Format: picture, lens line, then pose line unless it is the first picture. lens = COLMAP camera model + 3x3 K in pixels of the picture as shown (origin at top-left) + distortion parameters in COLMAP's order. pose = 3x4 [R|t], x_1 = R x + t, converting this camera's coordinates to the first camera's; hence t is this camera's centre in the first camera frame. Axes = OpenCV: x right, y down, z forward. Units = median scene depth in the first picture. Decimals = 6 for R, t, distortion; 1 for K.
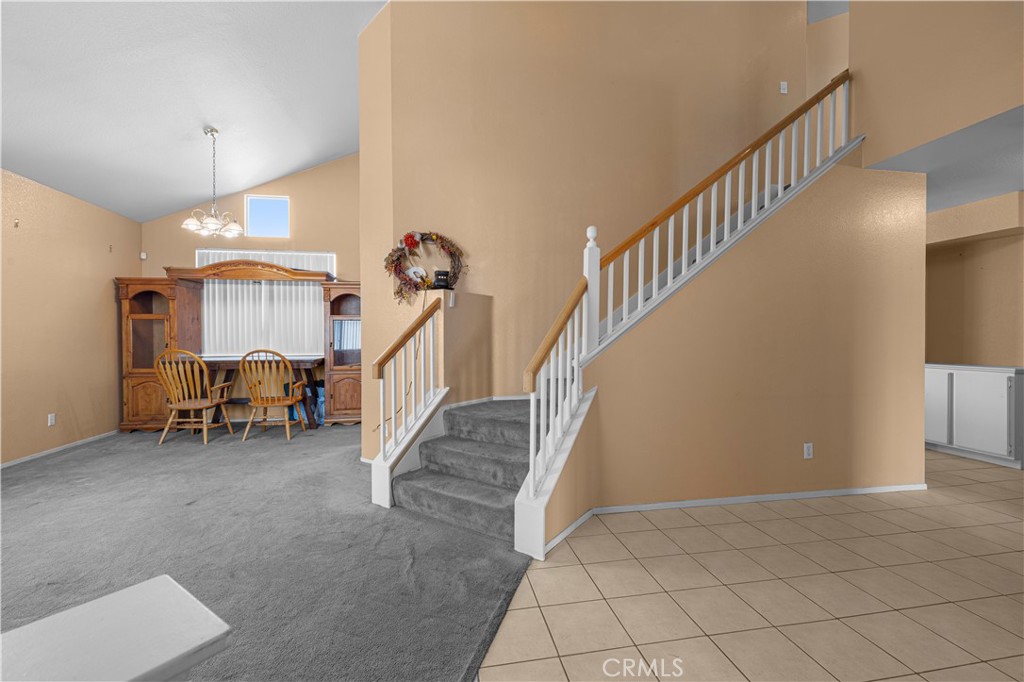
lens RADIAL K [[439.6, 0, 561.7], [0, 439.6, 342.4], [0, 0, 1]] dist [-0.001748, 0.000636]
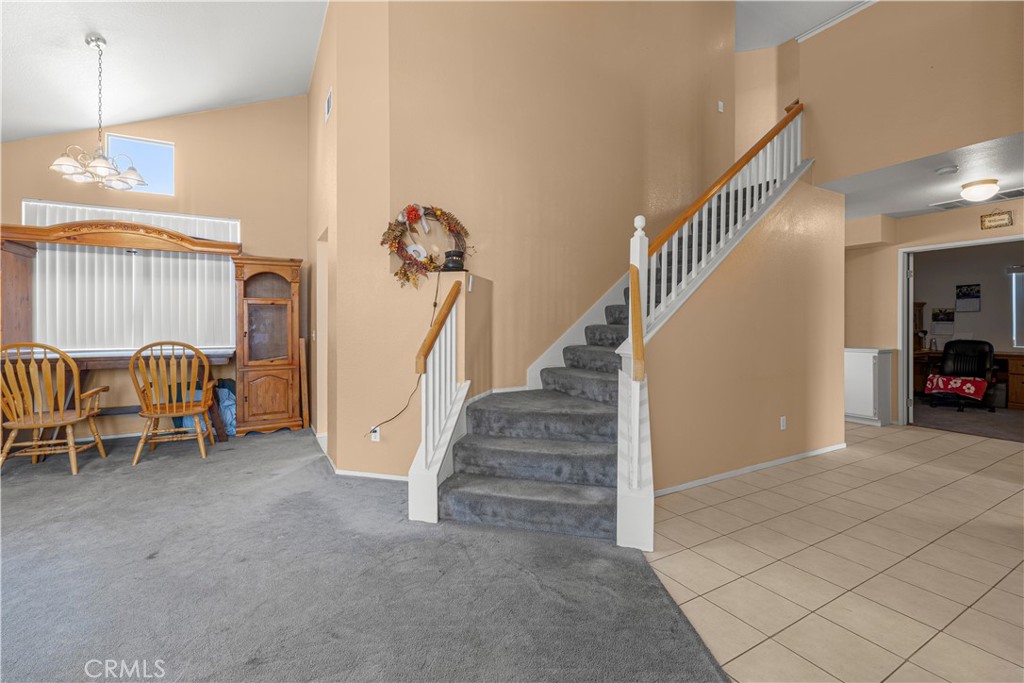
lens RADIAL K [[439.6, 0, 548.8], [0, 439.6, 328.4], [0, 0, 1]] dist [-0.001748, 0.000636]
pose [[0.946720, -0.001306, 0.322056, -0.368775], [0.003115, 0.999982, -0.005102, 0.000241], [-0.322044, 0.005833, 0.946707, 0.087226]]
